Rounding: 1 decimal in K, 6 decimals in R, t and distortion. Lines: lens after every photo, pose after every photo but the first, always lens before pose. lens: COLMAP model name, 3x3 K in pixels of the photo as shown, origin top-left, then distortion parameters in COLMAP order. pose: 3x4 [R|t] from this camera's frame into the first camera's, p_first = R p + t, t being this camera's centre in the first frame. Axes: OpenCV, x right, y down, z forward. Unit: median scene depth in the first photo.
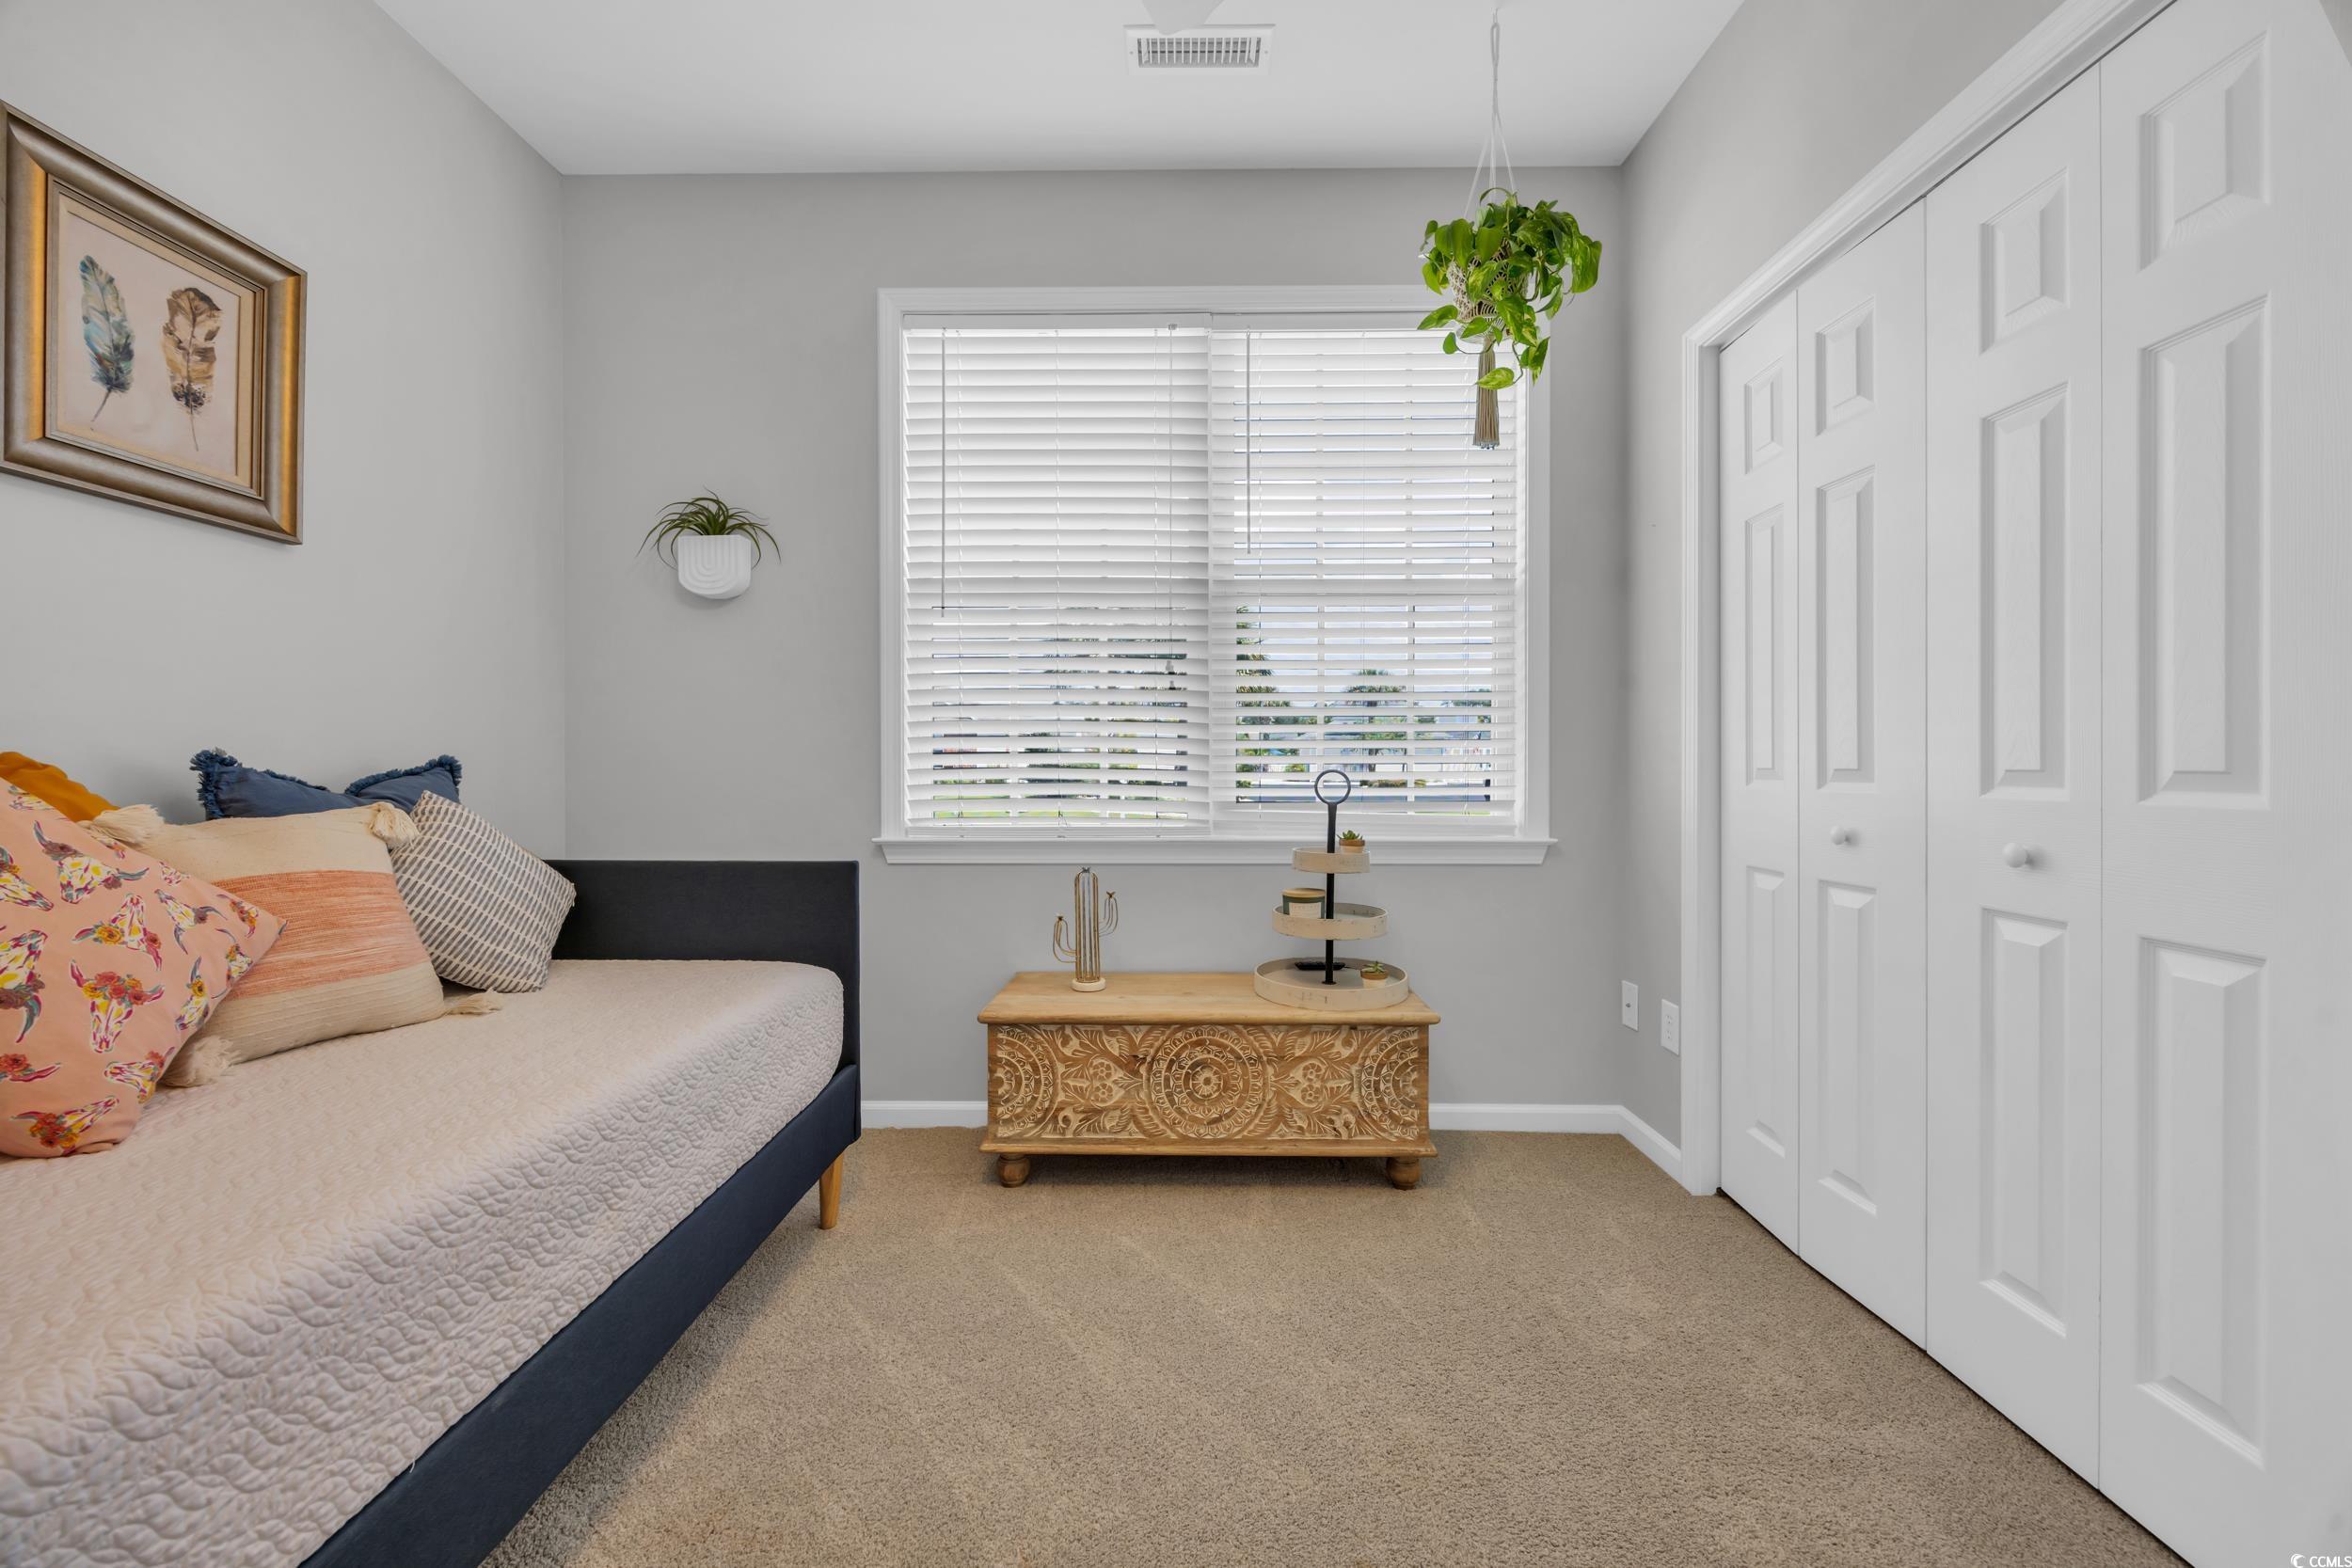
lens RADIAL K [[898.5, 0, 1174.4], [0, 898.5, 771.8], [0, 0, 1]] dist [-0.003040, -0.000385]
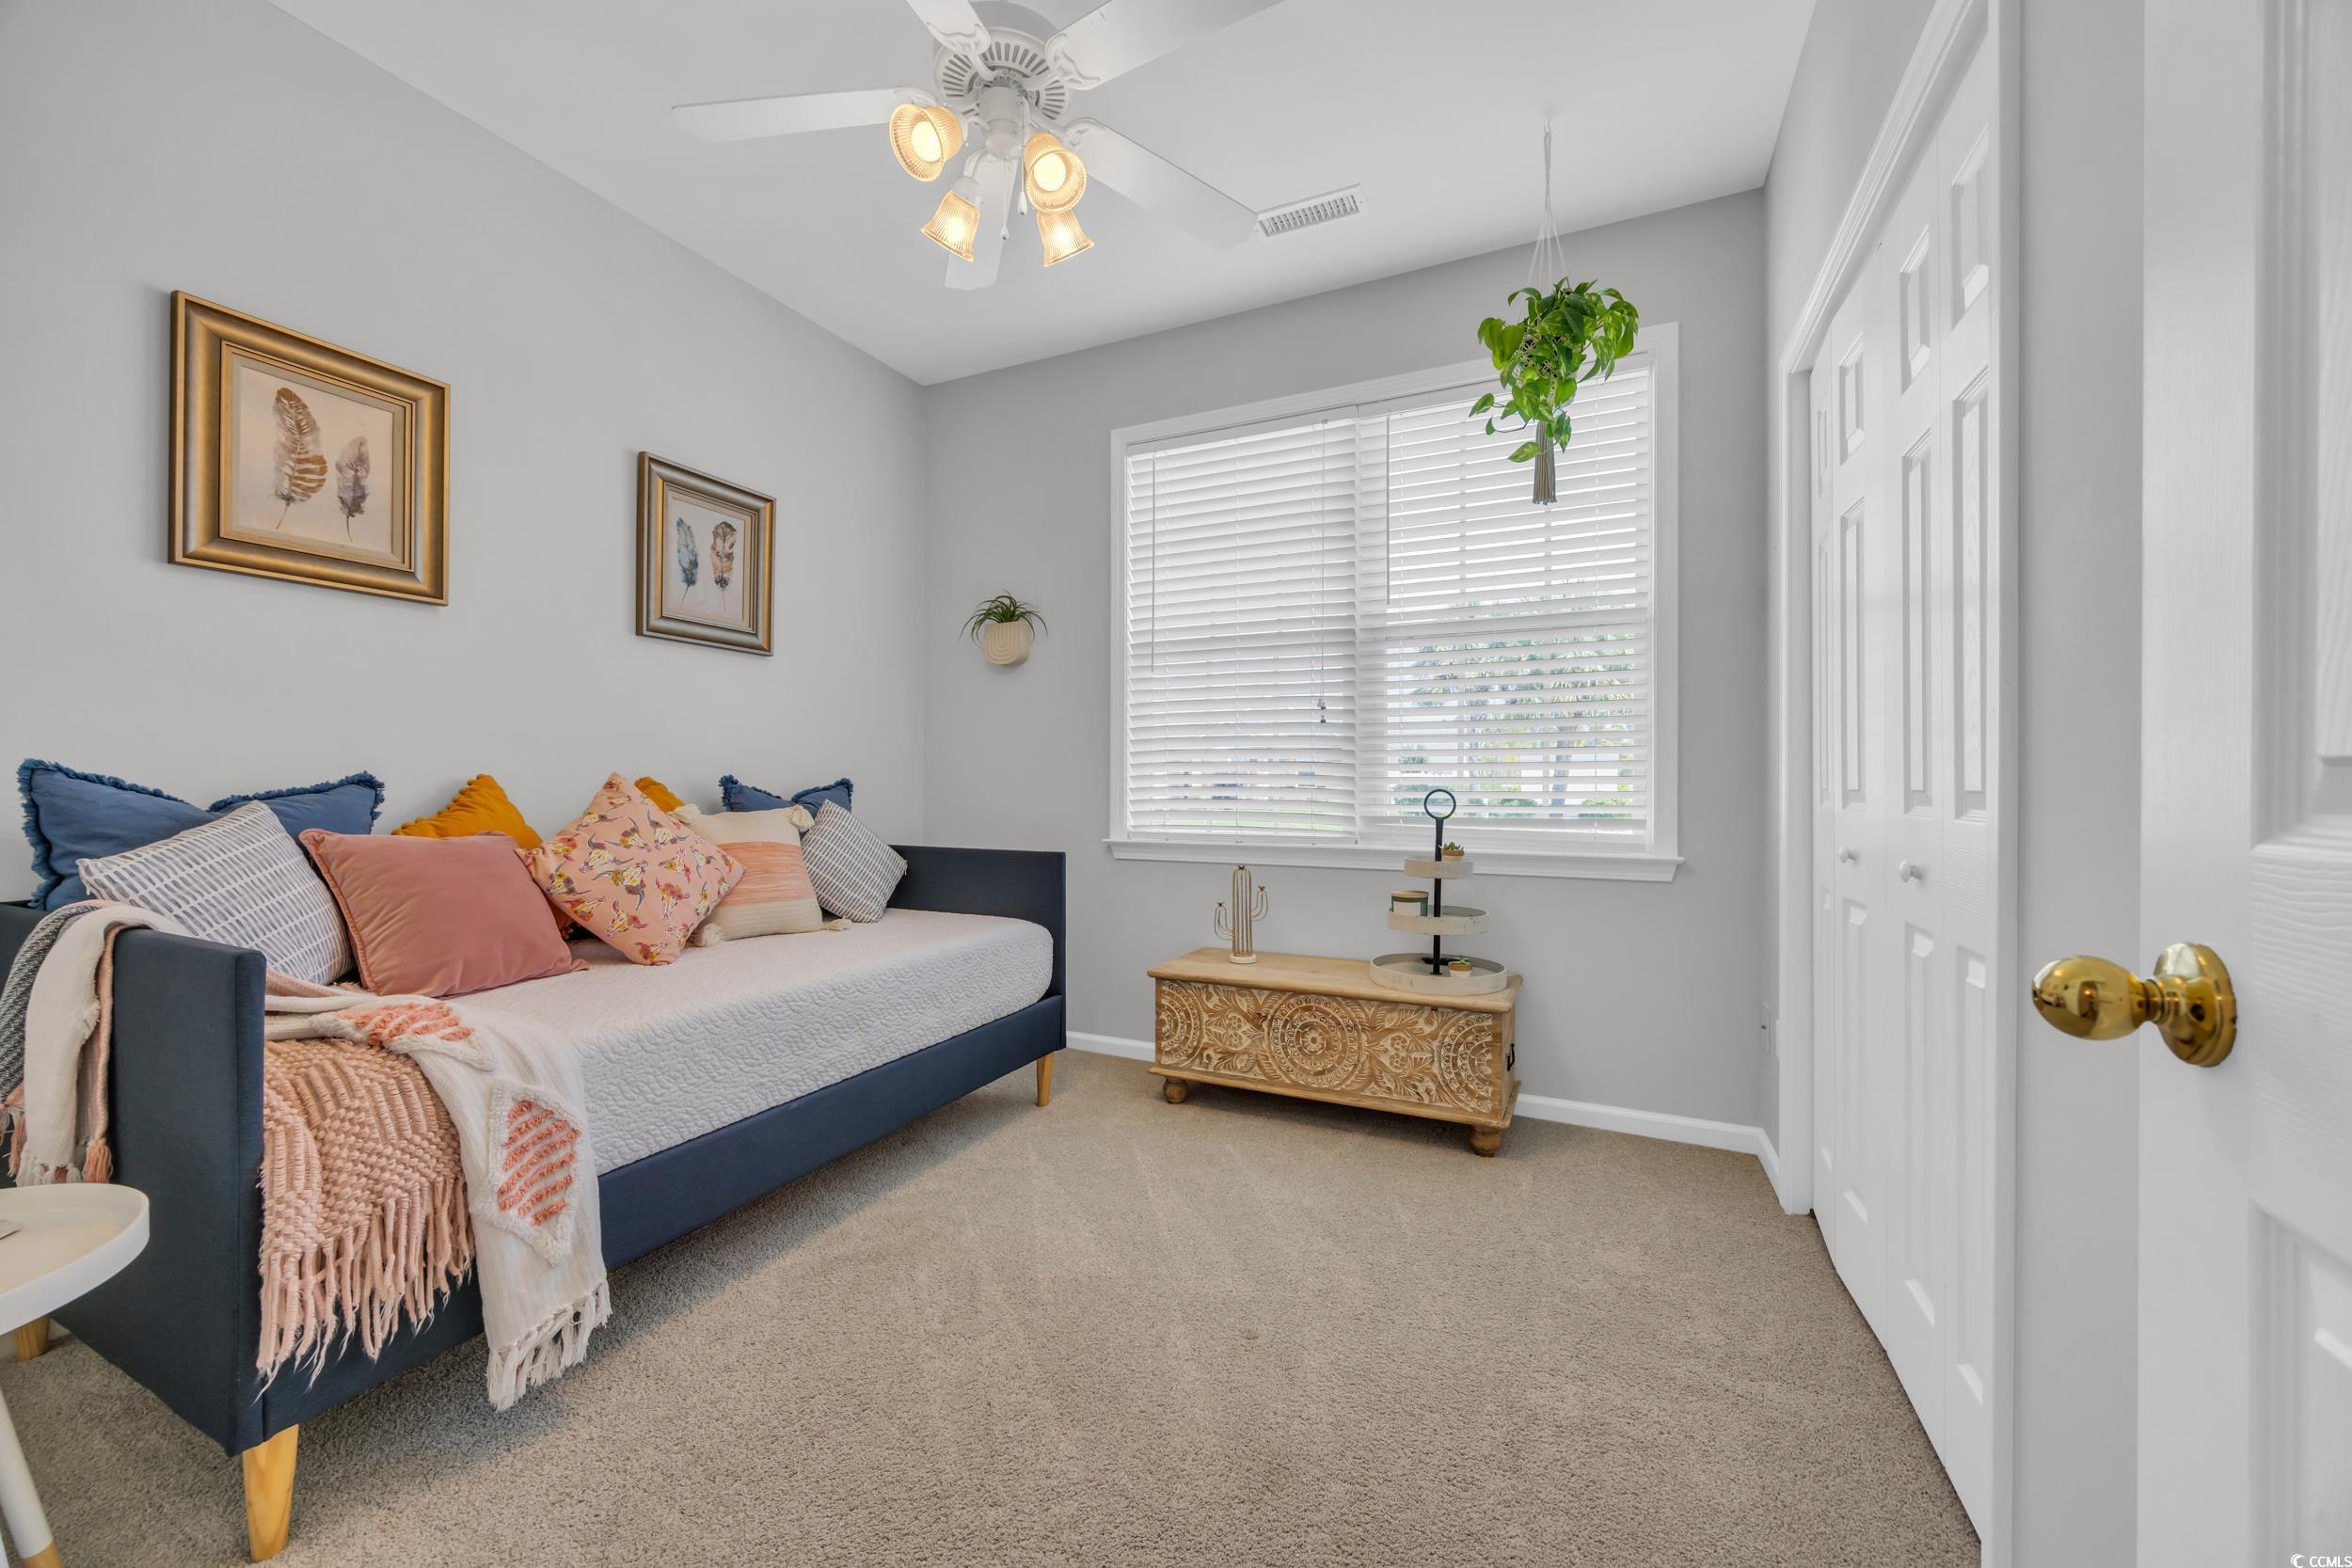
lens RADIAL K [[898.5, 0, 1177.5], [0, 898.5, 784.3], [0, 0, 1]] dist [-0.003040, -0.000385]
pose [[0.910157, 0.001498, -0.414260, 0.379933], [-0.005464, 0.999950, -0.008388, 0.003036], [0.414227, 0.009897, 0.910120, -0.209368]]
